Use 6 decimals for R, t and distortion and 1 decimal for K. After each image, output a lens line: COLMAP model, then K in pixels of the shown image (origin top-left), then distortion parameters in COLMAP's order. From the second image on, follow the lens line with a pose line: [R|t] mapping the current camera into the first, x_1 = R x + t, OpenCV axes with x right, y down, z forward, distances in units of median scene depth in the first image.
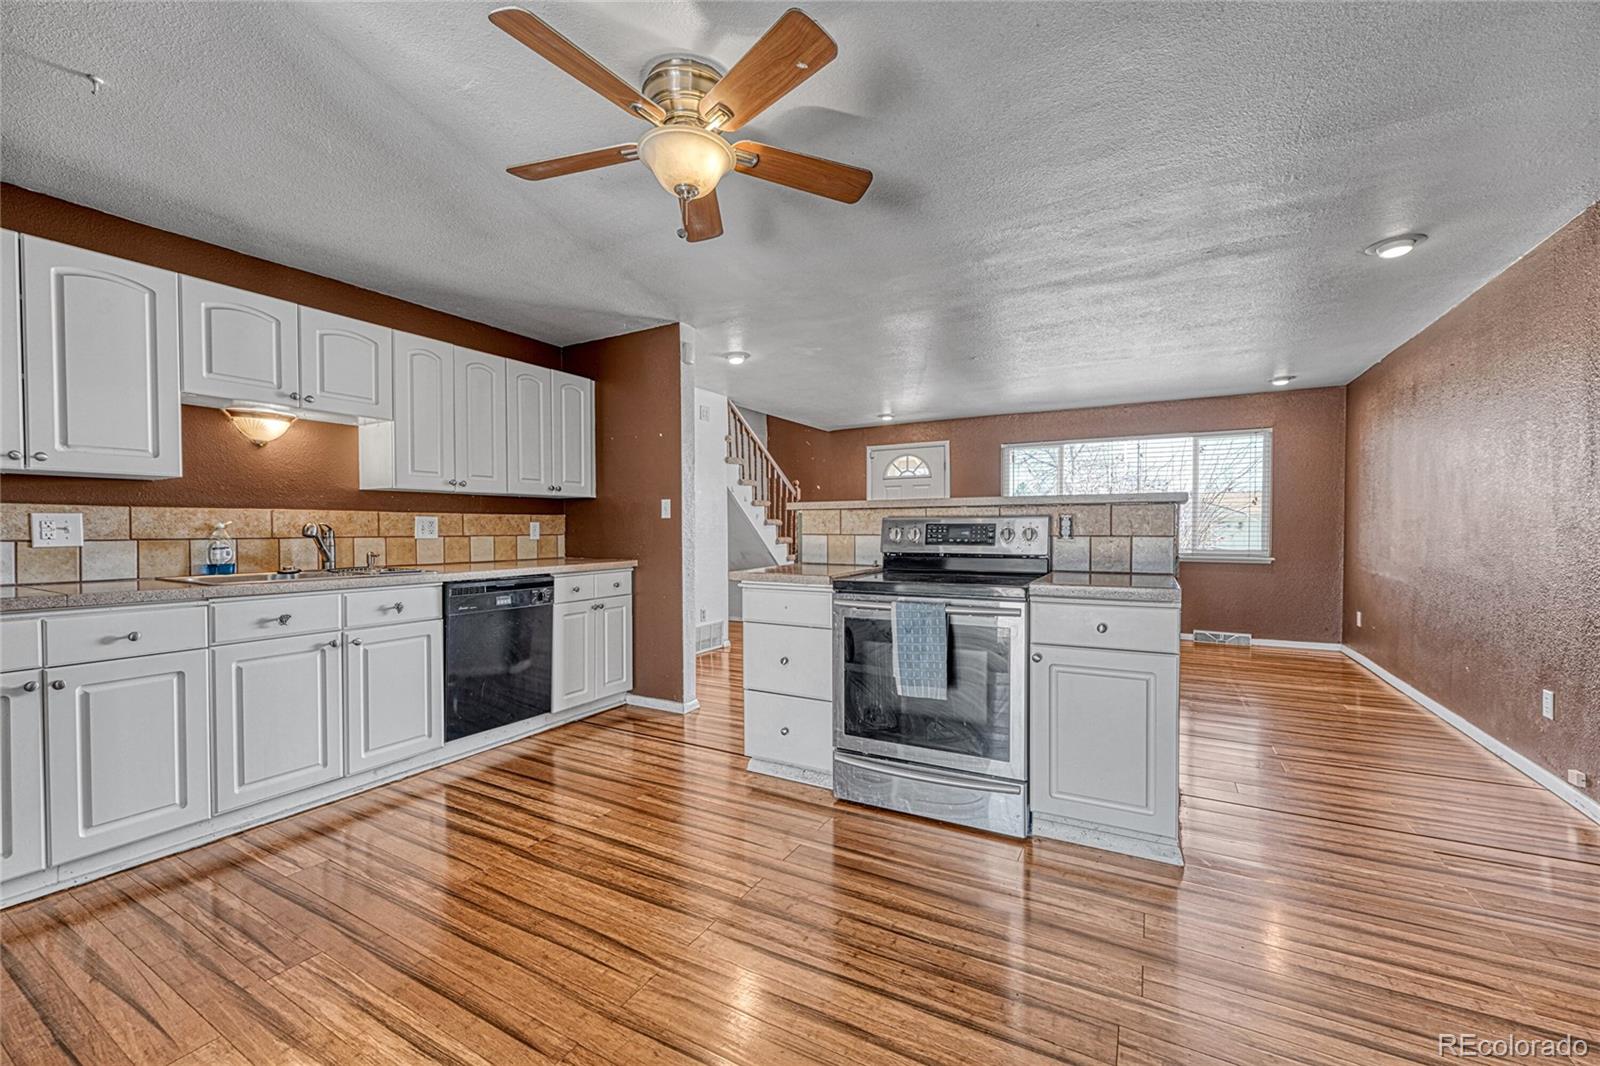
lens RADIAL K [[634.3, 0, 793.8], [0, 634.3, 544.7], [0, 0, 1]] dist [-0.006980, 0.000198]
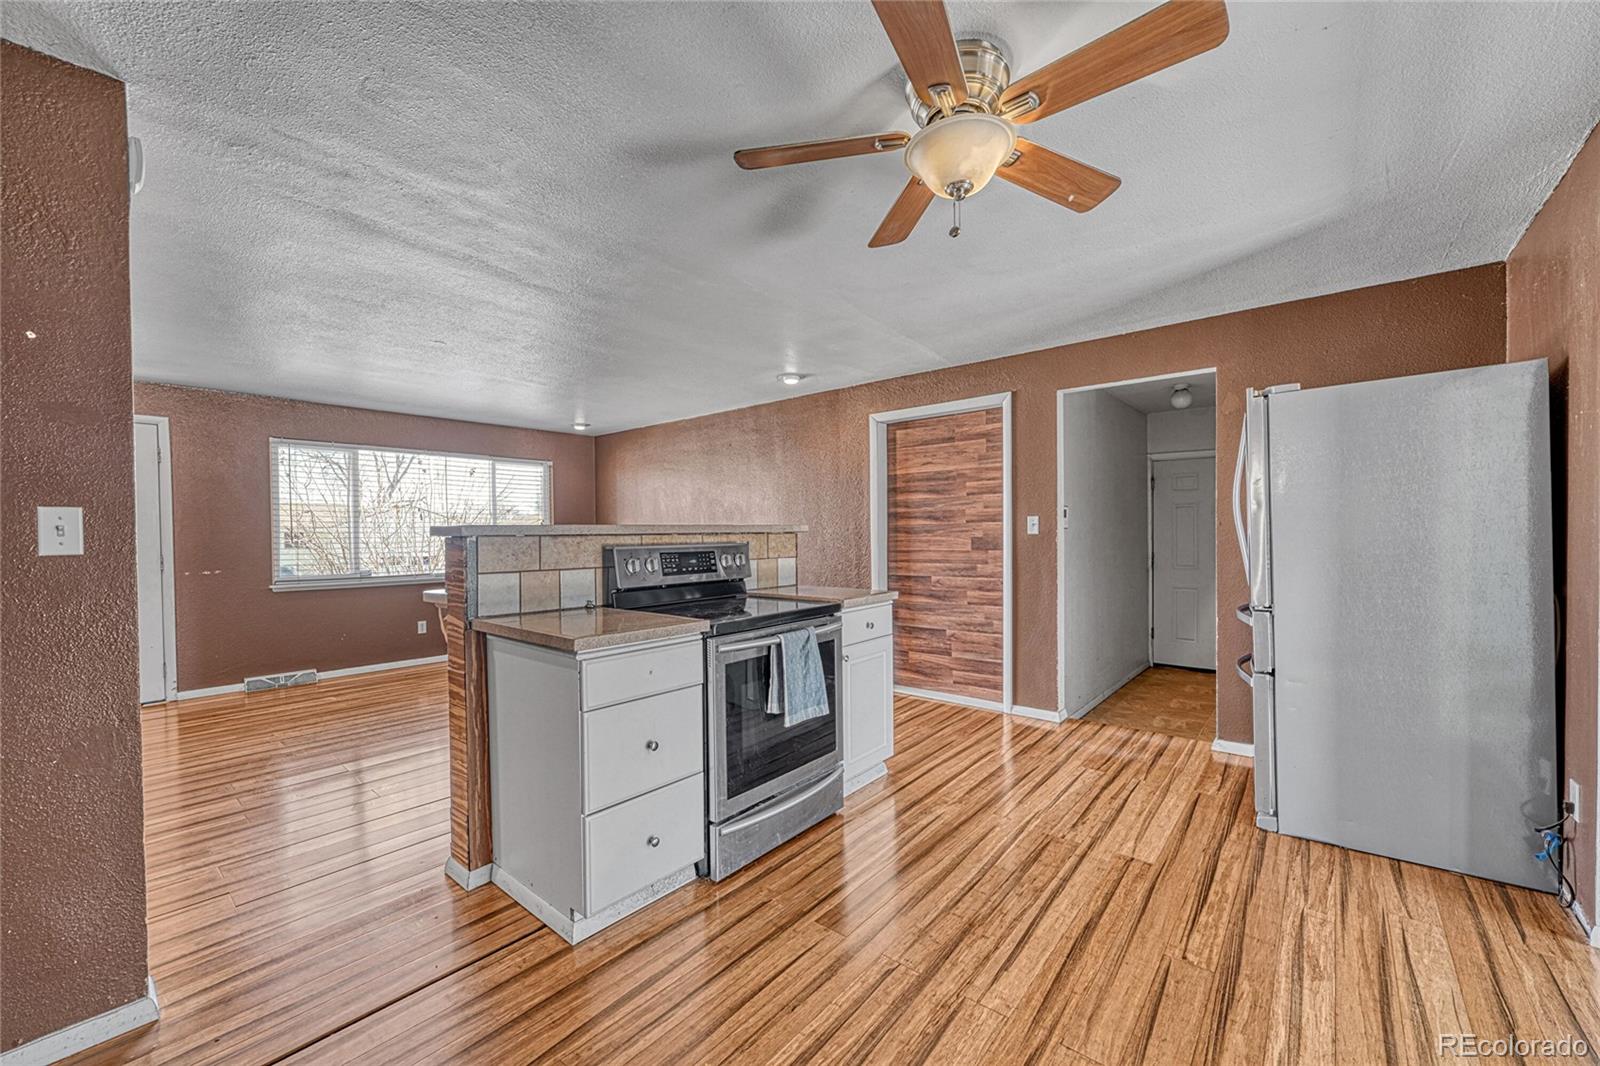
lens RADIAL K [[634.3, 0, 799.4], [0, 634.3, 543.0], [0, 0, 1]] dist [-0.006980, 0.000198]
pose [[0.185598, -0.016240, 0.982492, -0.596000], [0.038260, 0.999225, 0.009290, -0.044549], [-0.981881, 0.035866, 0.186076, 0.584799]]
